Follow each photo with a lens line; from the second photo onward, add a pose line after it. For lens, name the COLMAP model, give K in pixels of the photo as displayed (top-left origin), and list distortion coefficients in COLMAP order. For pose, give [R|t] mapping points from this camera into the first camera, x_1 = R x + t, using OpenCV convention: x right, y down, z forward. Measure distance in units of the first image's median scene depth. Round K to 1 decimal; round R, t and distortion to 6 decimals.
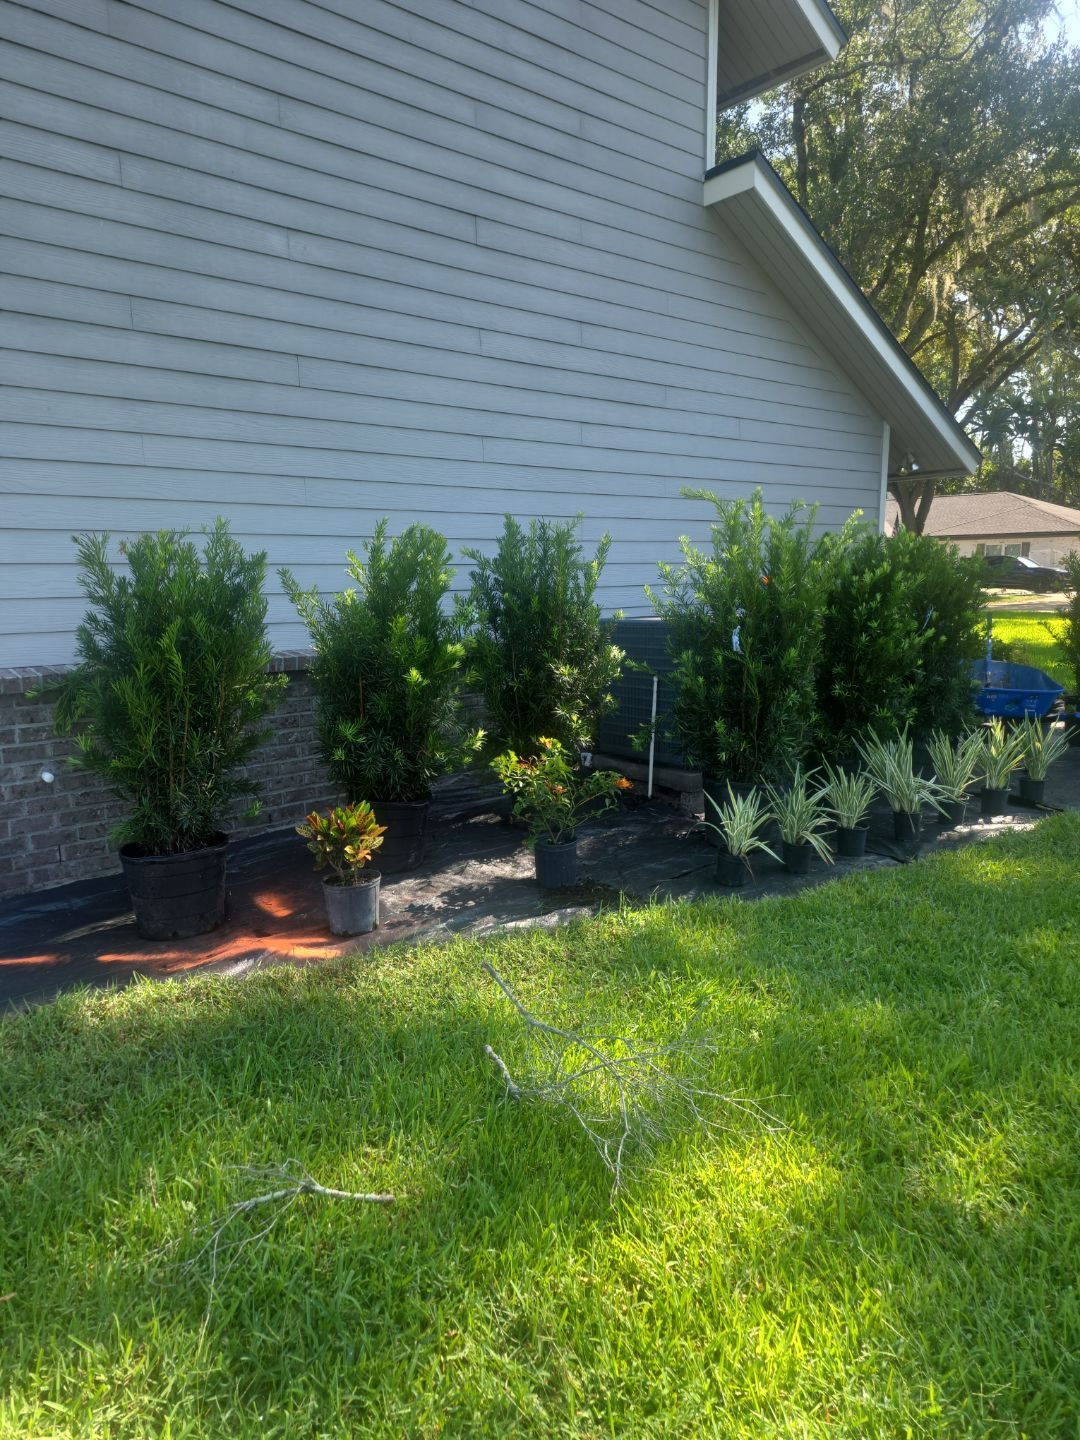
lens RADIAL K [[941.1, 0, 540.0], [0, 941.1, 720.0], [0, 0, 1]] dist [0.018376, -0.005436]
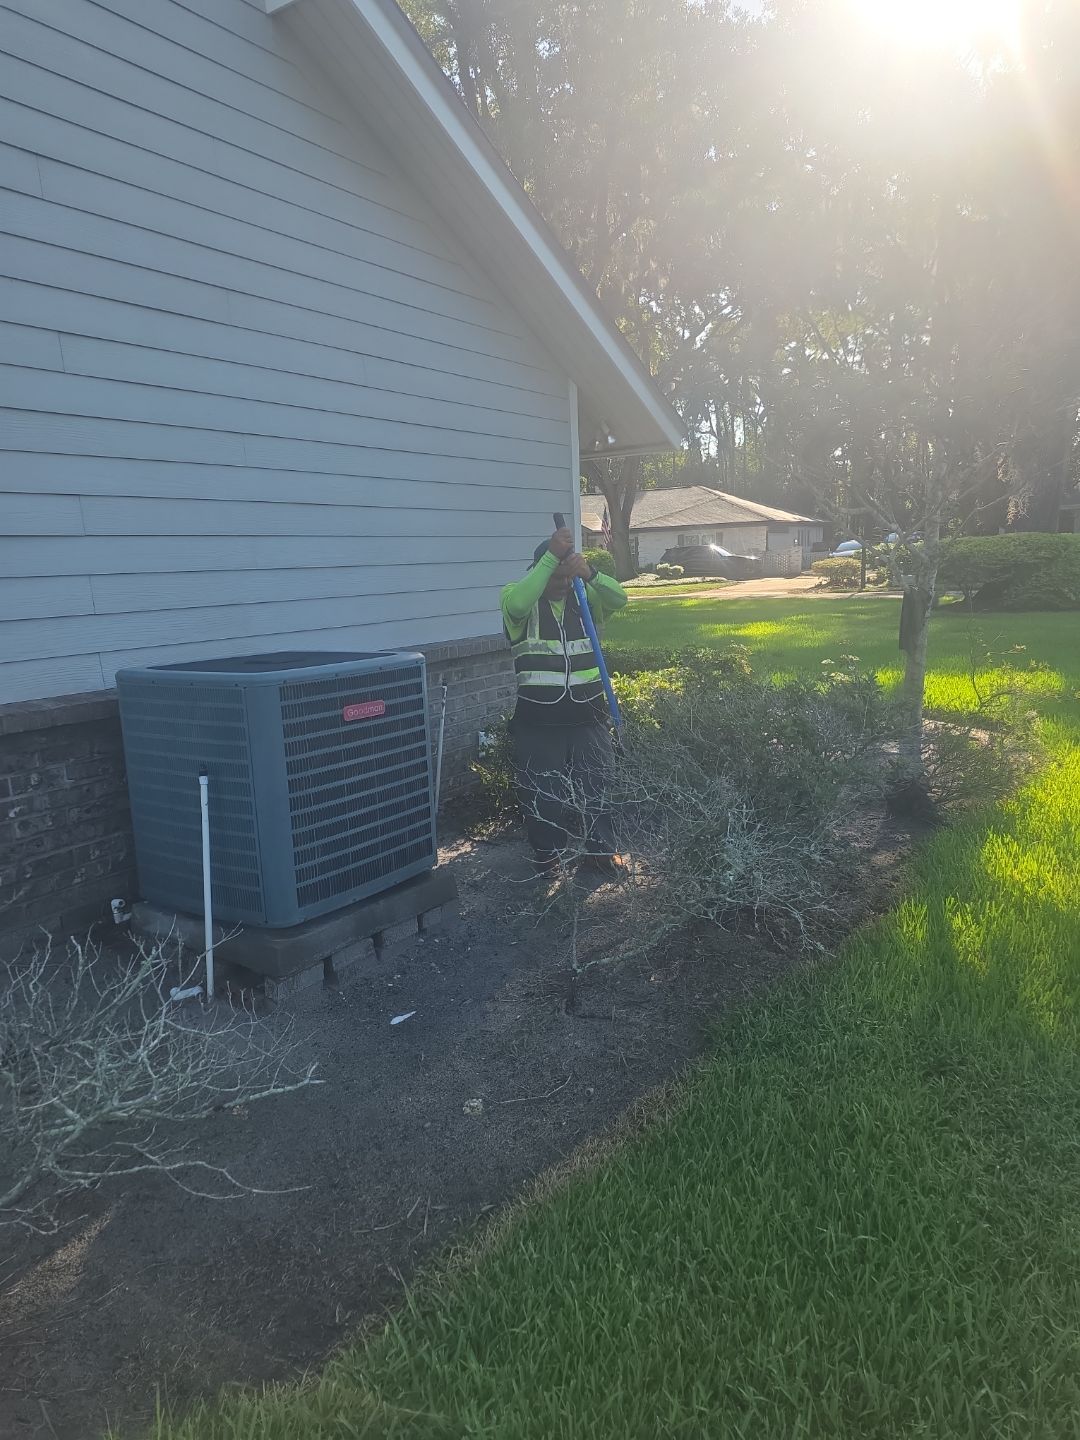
lens RADIAL K [[979.9, 0, 540.0], [0, 979.9, 720.0], [0, 0, 1]] dist [0.026330, -0.000836]
pose [[0.958085, -0.068719, 0.278122, 0.098481], [0.069365, 0.997563, 0.007530, -0.044958], [-0.277961, 0.012078, 0.960516, 0.235767]]
